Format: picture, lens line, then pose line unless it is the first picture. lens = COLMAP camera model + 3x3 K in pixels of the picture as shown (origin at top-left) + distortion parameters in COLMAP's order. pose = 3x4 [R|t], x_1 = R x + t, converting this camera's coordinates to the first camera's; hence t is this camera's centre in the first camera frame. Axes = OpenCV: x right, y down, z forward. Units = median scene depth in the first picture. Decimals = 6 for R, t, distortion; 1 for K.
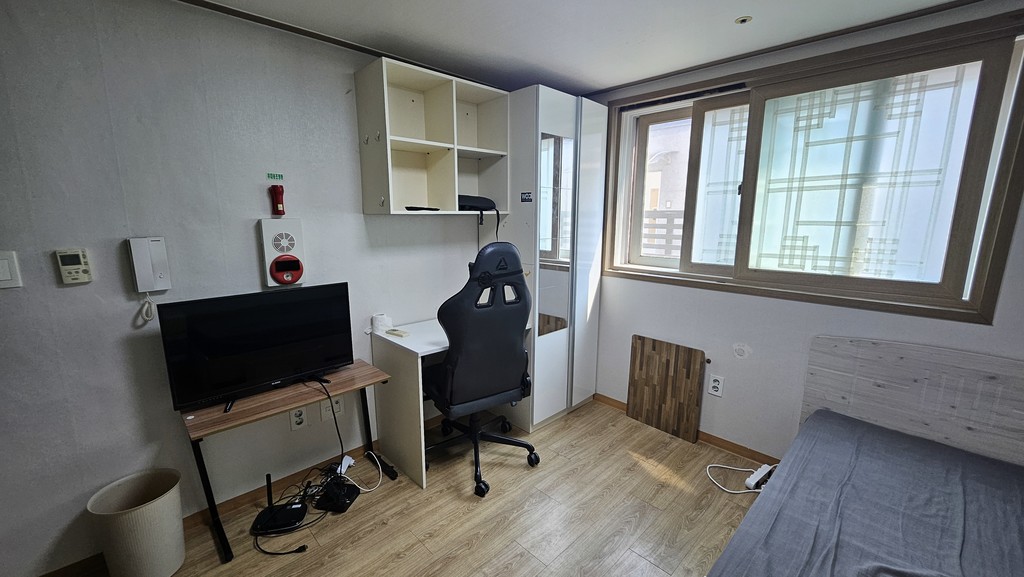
lens RADIAL K [[399.1, 0, 513.2], [0, 399.1, 287.3], [0, 0, 1]] dist [0.000368, 0.000043]
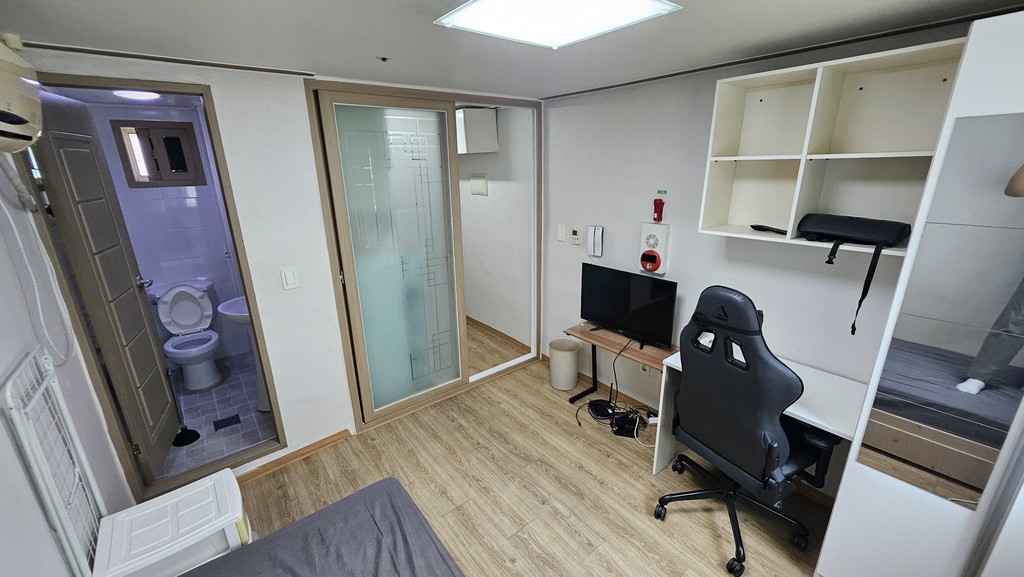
lens RADIAL K [[399.1, 0, 513.3], [0, 399.1, 287.8], [0, 0, 1]] dist [0.000368, 0.000043]
pose [[-0.087730, 0.290454, -0.952859, 0.815243], [-0.169116, 0.938319, 0.301592, -0.293793], [0.981684, 0.187602, -0.033198, 0.606151]]
